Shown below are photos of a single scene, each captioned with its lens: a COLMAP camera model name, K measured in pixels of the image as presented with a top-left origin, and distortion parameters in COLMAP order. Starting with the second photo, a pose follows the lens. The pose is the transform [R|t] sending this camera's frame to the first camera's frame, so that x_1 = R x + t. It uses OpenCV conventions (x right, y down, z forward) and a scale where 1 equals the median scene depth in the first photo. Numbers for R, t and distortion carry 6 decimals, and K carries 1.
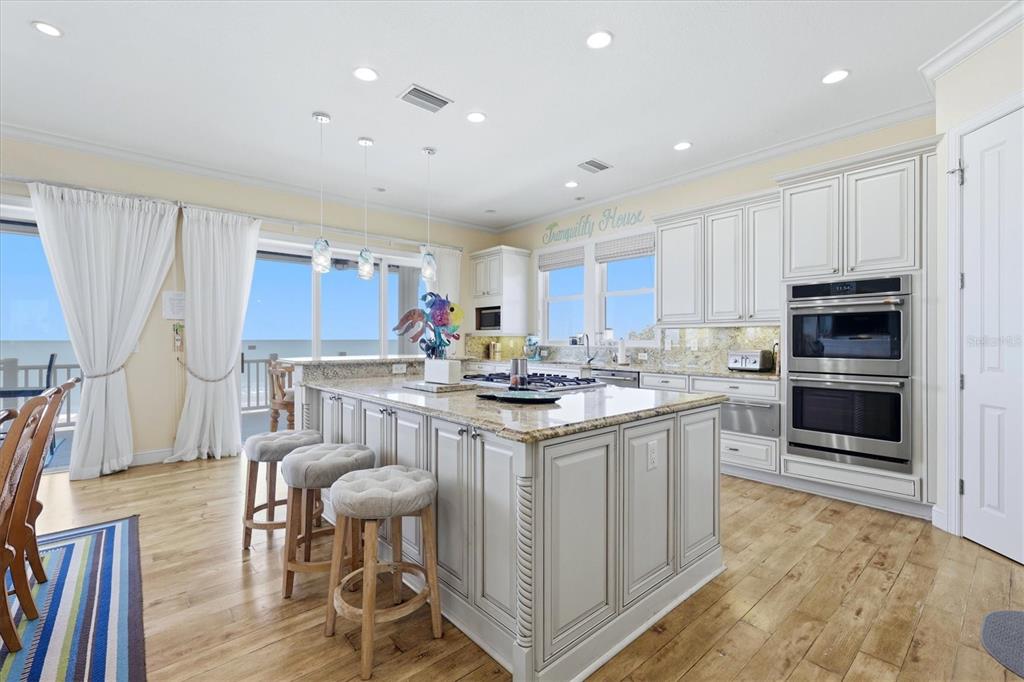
lens RADIAL K [[444.9, 0, 512.0], [0, 444.9, 341.0], [0, 0, 1]] dist [-0.001048, 0.000347]
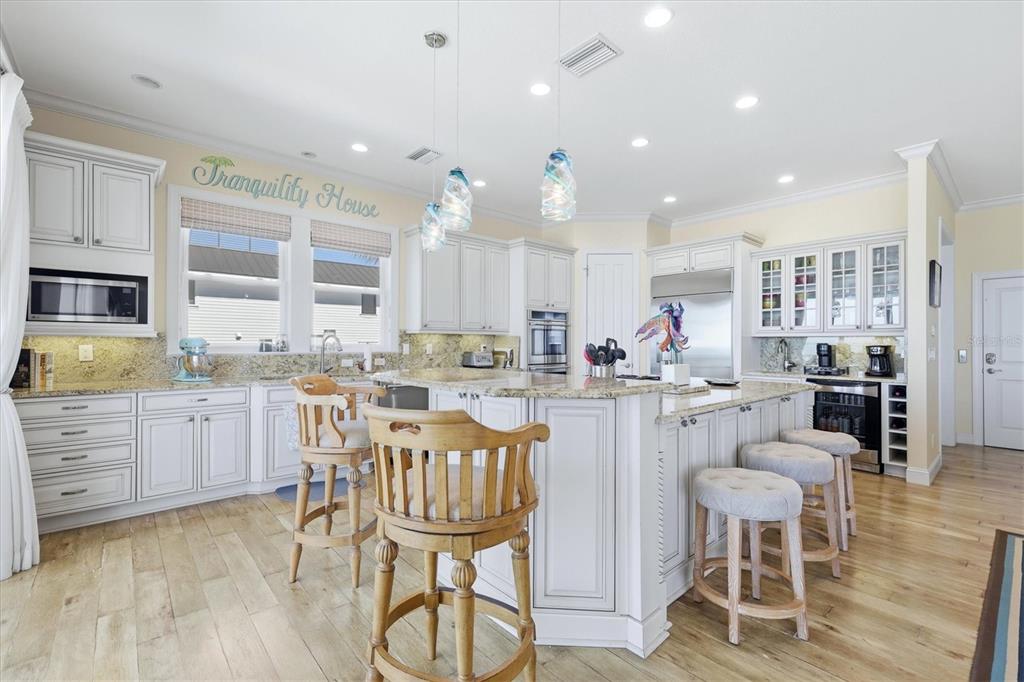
lens RADIAL K [[444.9, 0, 512.0], [0, 444.9, 341.0], [0, 0, 1]] dist [-0.001048, 0.000347]
pose [[-0.002232, 0.005390, 0.999983, -0.966651], [0.000288, 0.999985, -0.005389, -0.006869], [-0.999997, 0.000276, -0.002233, 1.082055]]
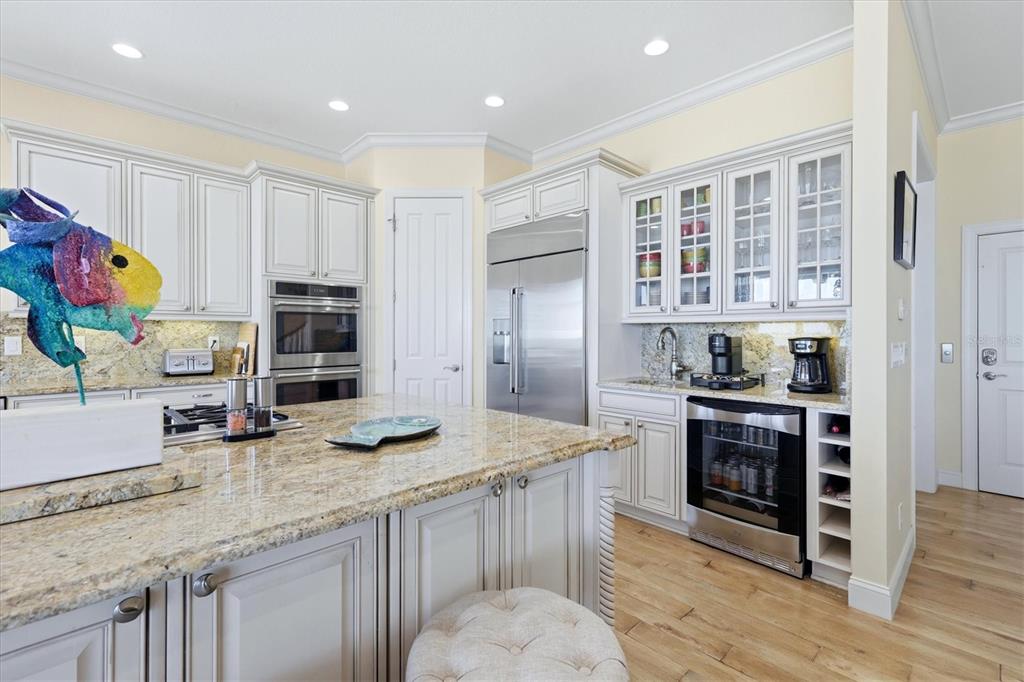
lens RADIAL K [[455.2, 0, 512.6], [0, 455.2, 334.0], [0, 0, 1]] dist [0.001484, -0.000087]
pose [[-0.044490, -0.000821, 0.999010, -0.398001], [0.002391, 0.999997, 0.000928, -0.008516], [-0.999007, 0.002430, -0.044487, 0.528264]]
